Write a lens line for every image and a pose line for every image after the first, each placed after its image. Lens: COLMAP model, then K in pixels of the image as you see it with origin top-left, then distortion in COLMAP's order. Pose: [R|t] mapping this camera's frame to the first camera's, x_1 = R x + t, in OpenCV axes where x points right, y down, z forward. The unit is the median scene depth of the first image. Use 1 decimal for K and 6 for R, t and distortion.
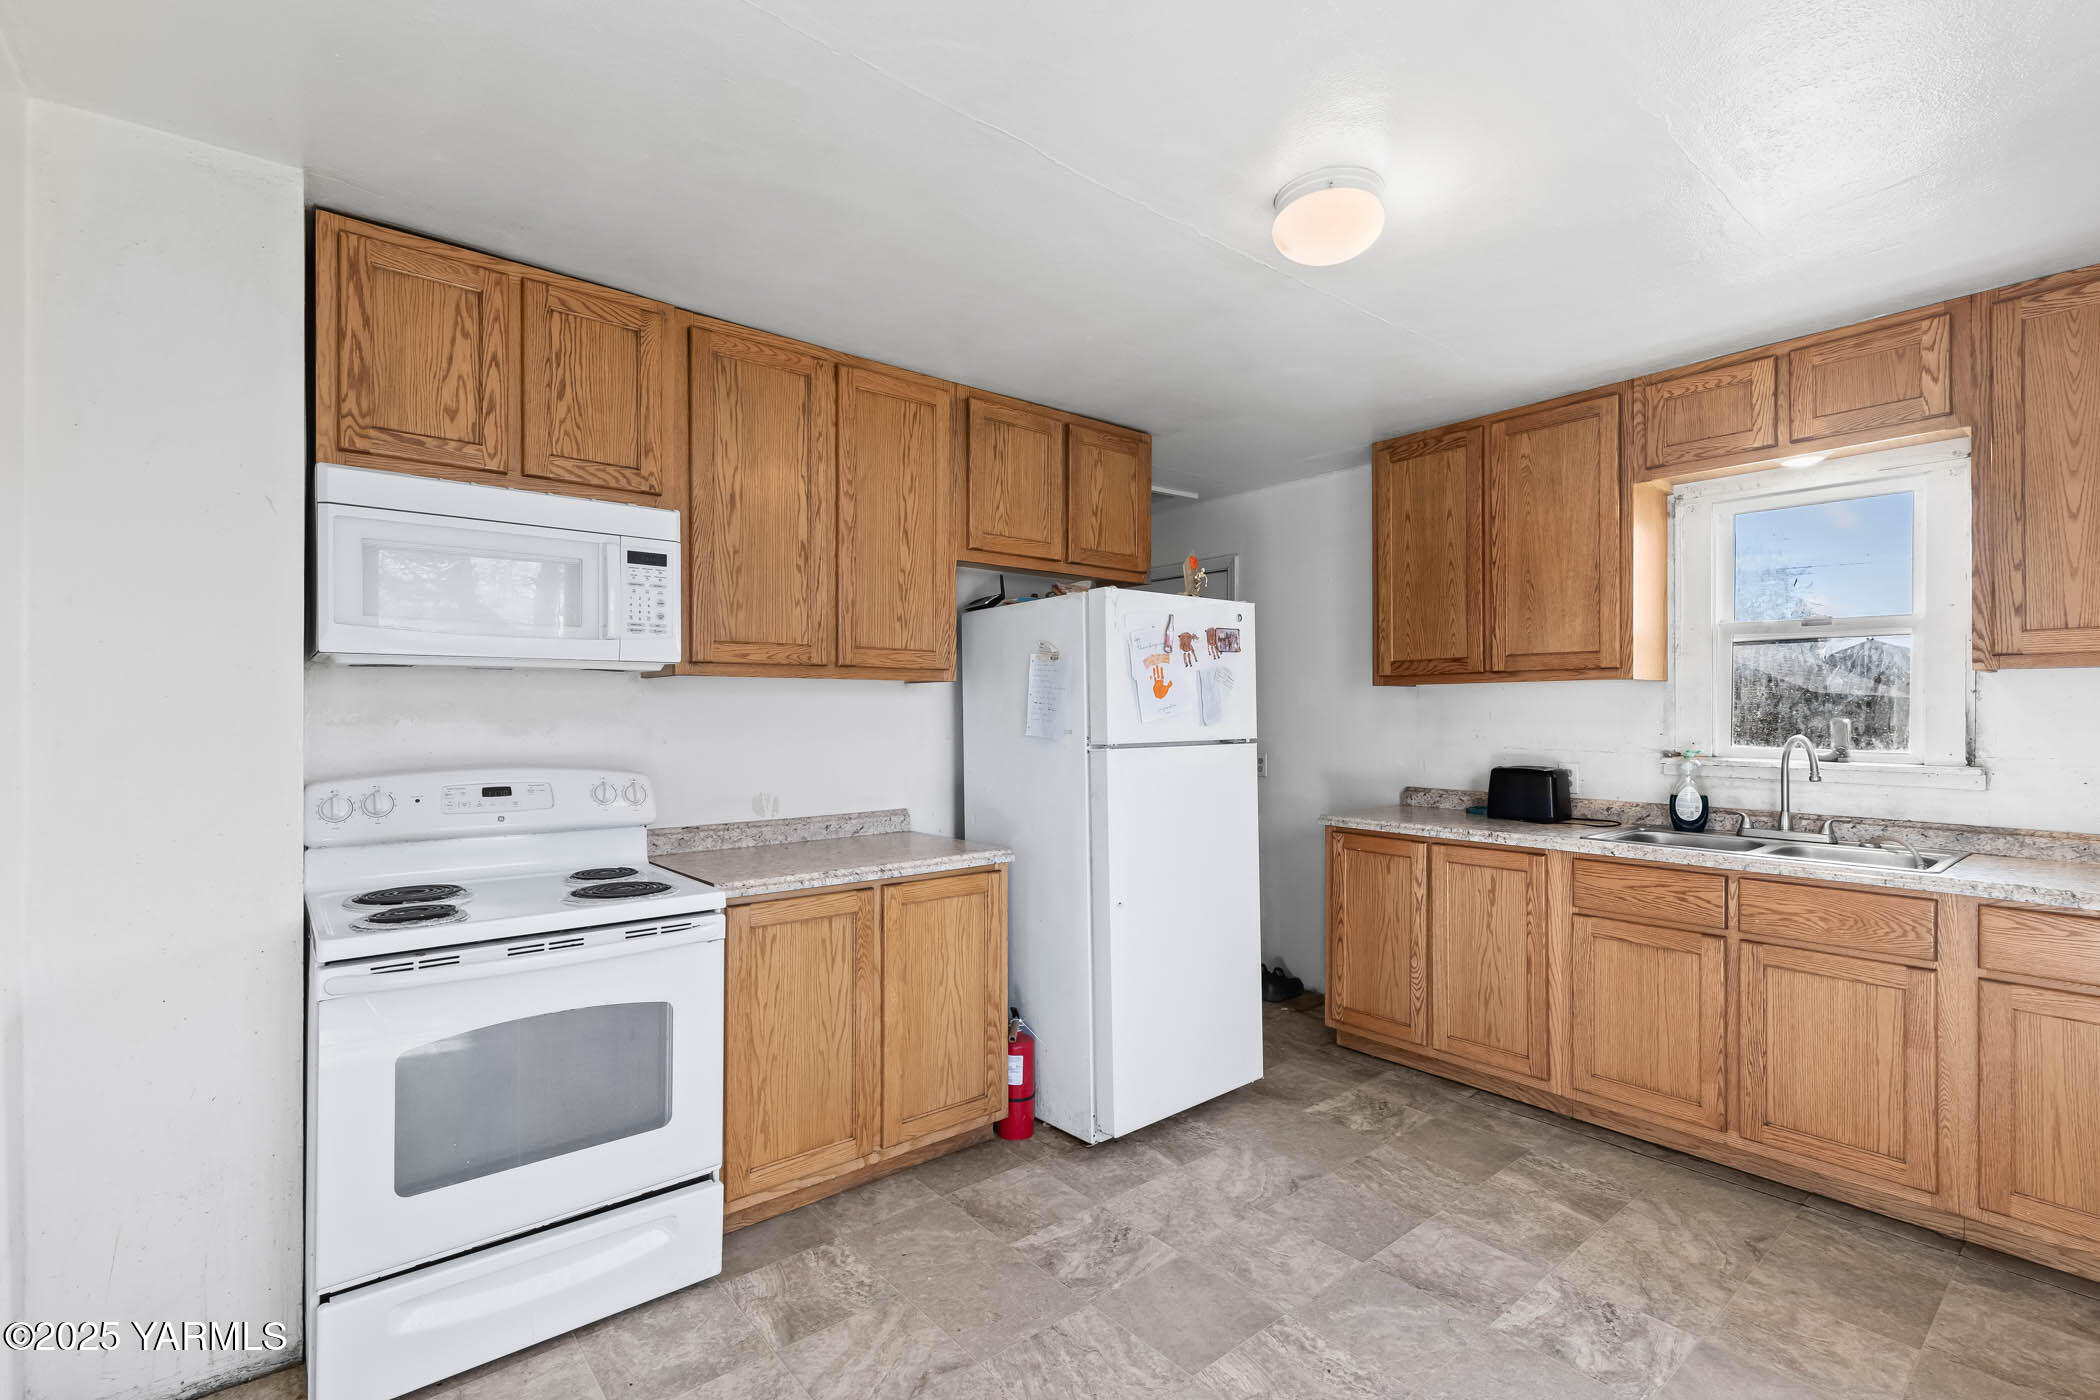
lens RADIAL K [[957.6, 0, 1039.7], [0, 957.6, 706.2], [0, 0, 1]] dist [0.005179, -0.000668]
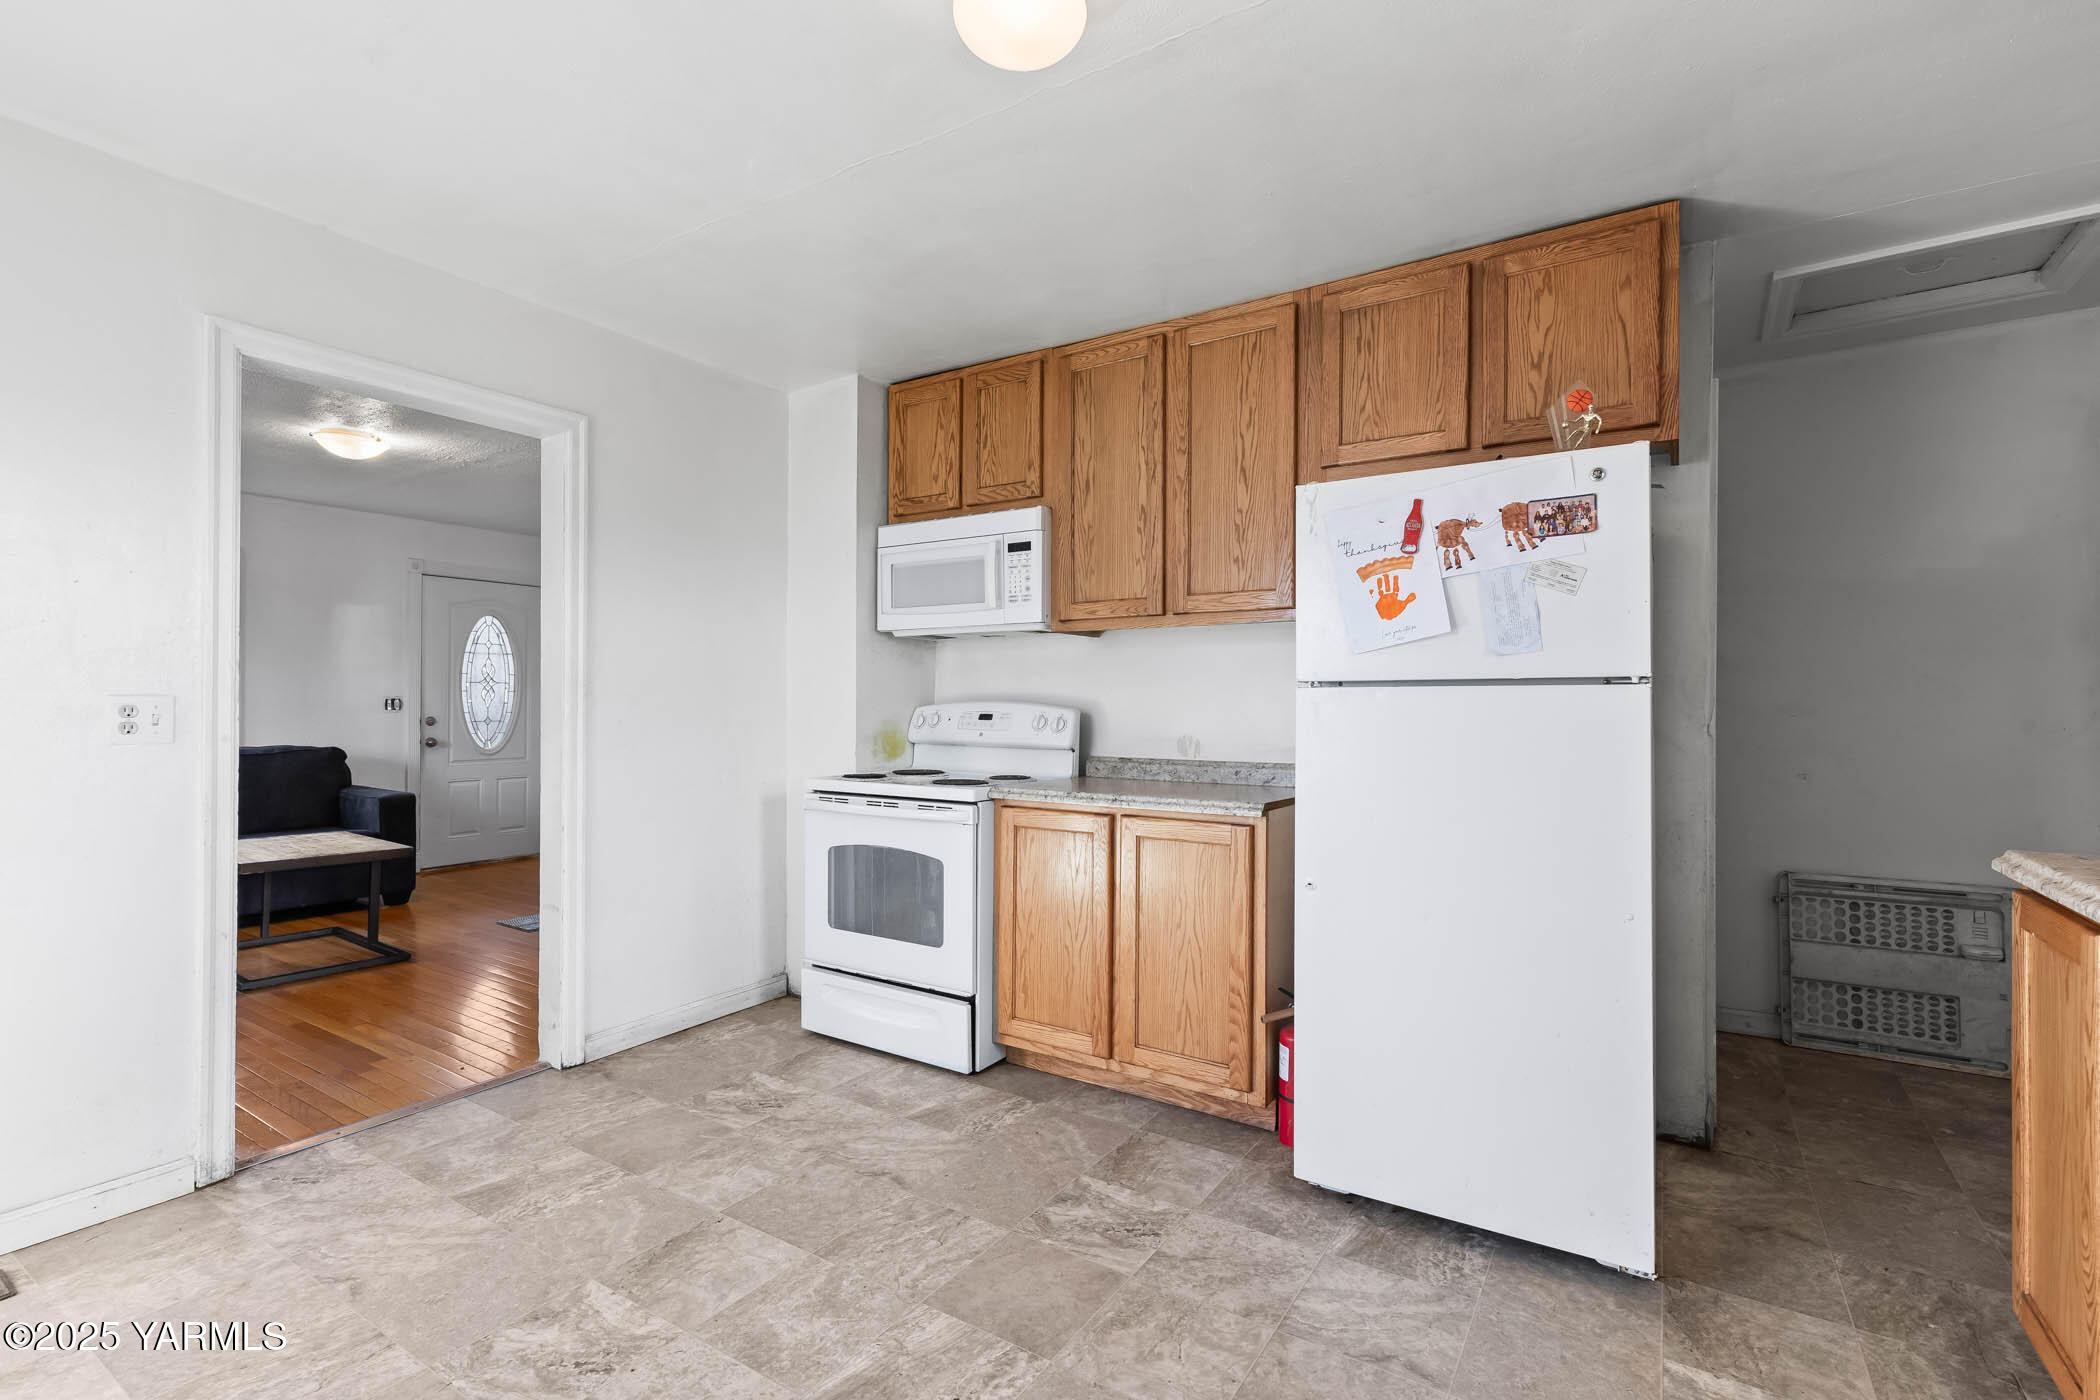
lens RADIAL K [[957.6, 0, 1065.3], [0, 957.6, 696.6], [0, 0, 1]] dist [0.005179, -0.000668]
pose [[0.295489, -0.009118, -0.955303, 0.774060], [-0.002332, 0.999945, -0.010265, 0.061104], [0.955343, 0.005261, 0.295451, 0.574081]]
